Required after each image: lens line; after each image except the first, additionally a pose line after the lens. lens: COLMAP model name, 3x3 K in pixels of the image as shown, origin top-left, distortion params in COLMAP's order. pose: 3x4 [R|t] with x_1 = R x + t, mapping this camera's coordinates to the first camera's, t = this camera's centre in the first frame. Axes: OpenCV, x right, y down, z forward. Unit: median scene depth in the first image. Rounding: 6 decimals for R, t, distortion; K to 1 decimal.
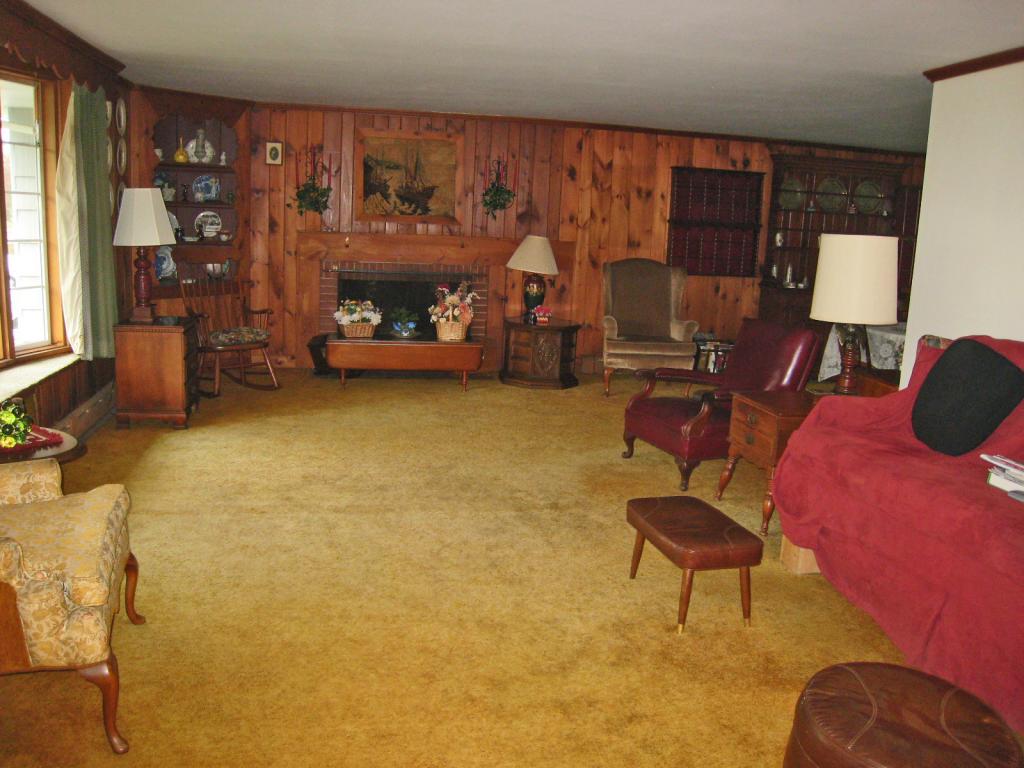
lens RADIAL K [[837.1, 0, 510.2], [0, 837.1, 382.1], [0, 0, 1]] dist [-0.140418, 0.046503]
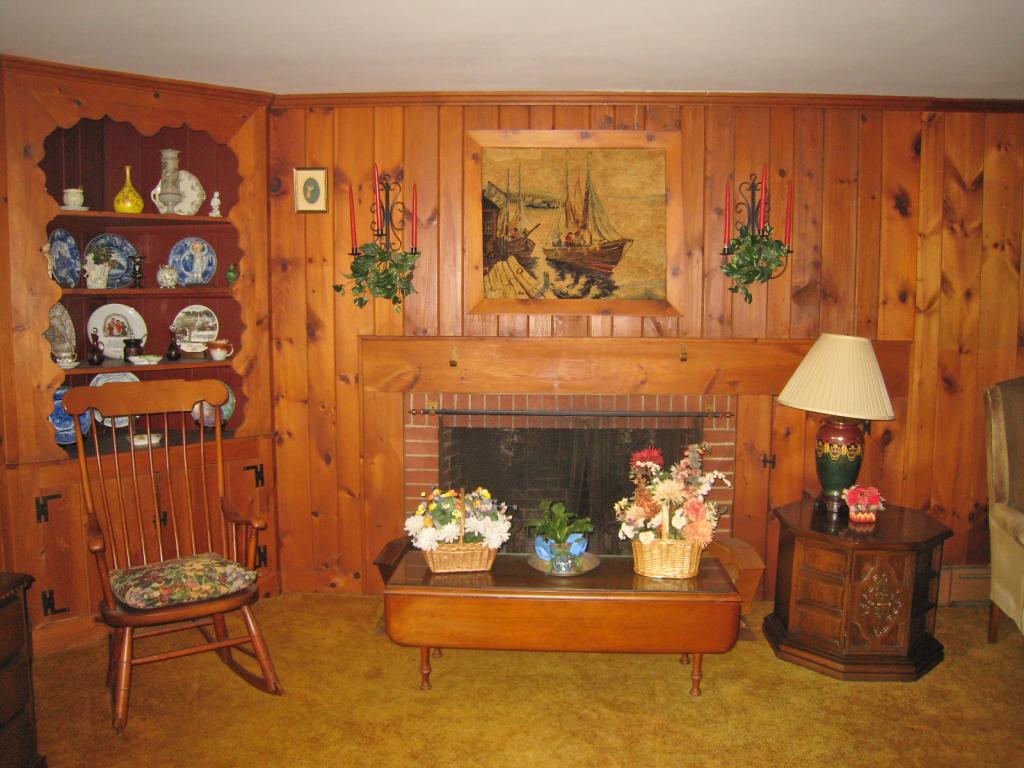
lens RADIAL K [[837.1, 0, 515.6], [0, 837.1, 379.5], [0, 0, 1]] dist [-0.140418, 0.046503]
pose [[0.973989, -0.020081, -0.225703, -0.044279], [-0.000917, 0.995708, -0.092543, -0.107324], [0.226593, 0.090343, 0.969791, 0.514145]]
